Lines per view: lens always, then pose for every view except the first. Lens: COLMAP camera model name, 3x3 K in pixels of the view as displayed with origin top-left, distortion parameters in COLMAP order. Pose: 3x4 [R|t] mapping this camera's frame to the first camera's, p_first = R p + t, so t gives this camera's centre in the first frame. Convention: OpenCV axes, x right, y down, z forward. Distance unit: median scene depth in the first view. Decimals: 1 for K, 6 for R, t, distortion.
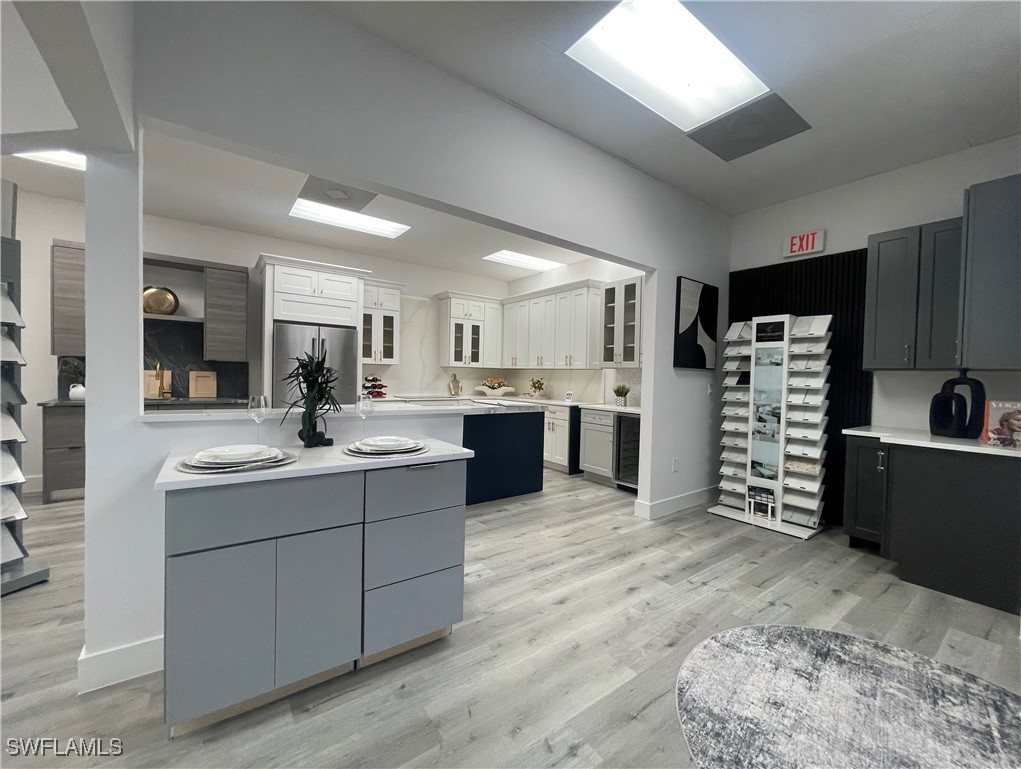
lens RADIAL K [[419.2, 0, 518.2], [0, 419.2, 387.8], [0, 0, 1]] dist [-0.004892, -0.001031]
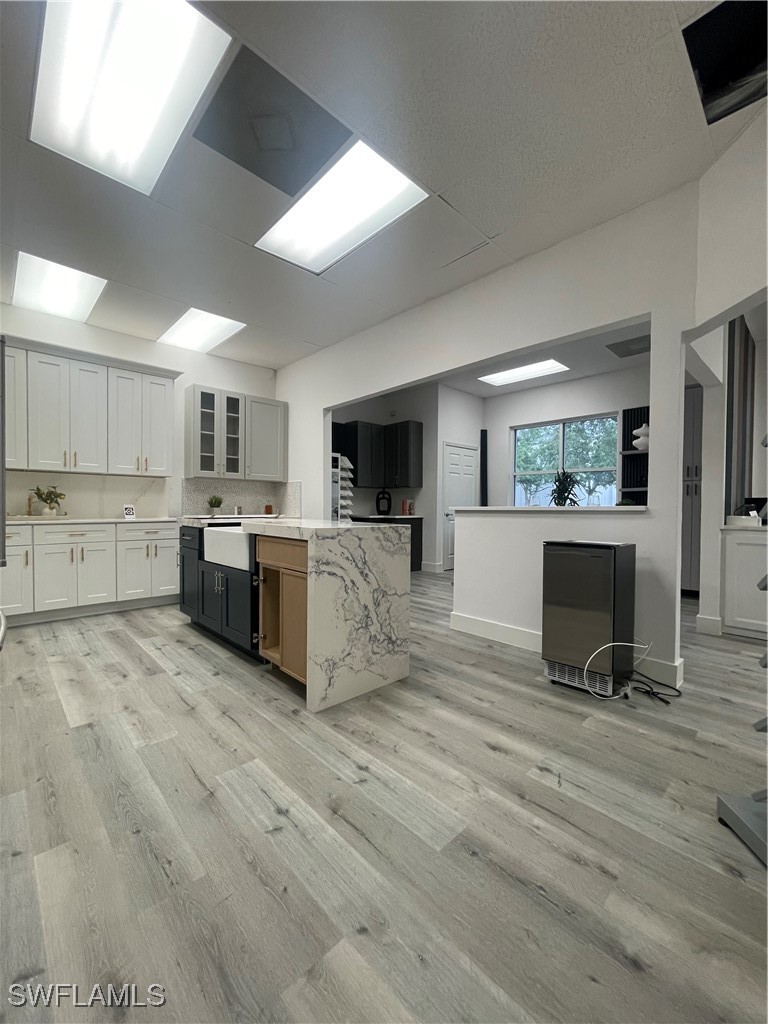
lens RADIAL K [[414.8, 0, 390.3], [0, 414.8, 514.6], [0, 0, 1]] dist [-0.003984, 0.000825]
pose [[-0.128309, -0.044845, 0.990720, -1.012885], [0.018009, 0.998707, 0.047539, -0.001186], [-0.991571, 0.023942, -0.127335, 0.942681]]
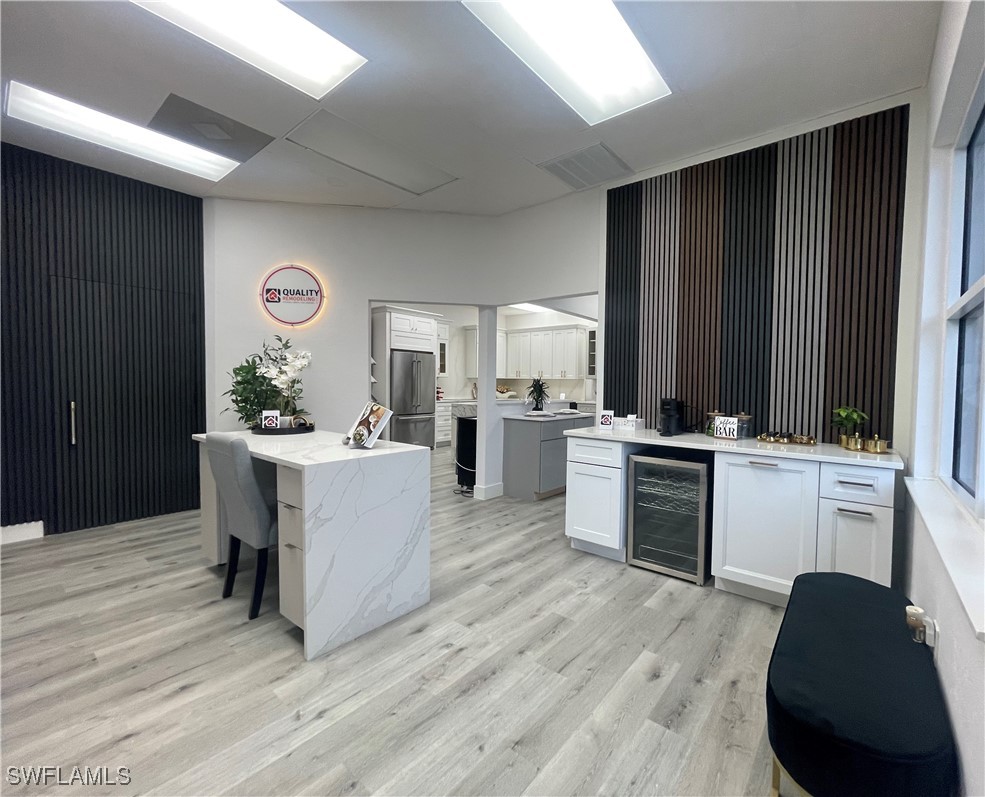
lens RADIAL K [[439.4, 0, 538.5], [0, 439.4, 403.0], [0, 0, 1]] dist [-0.004406, -0.000007]
pose [[0.958969, -0.022359, 0.282629, -0.636134], [0.016442, 0.999593, 0.023293, 0.005669], [-0.283035, -0.017690, 0.958946, -0.809155]]
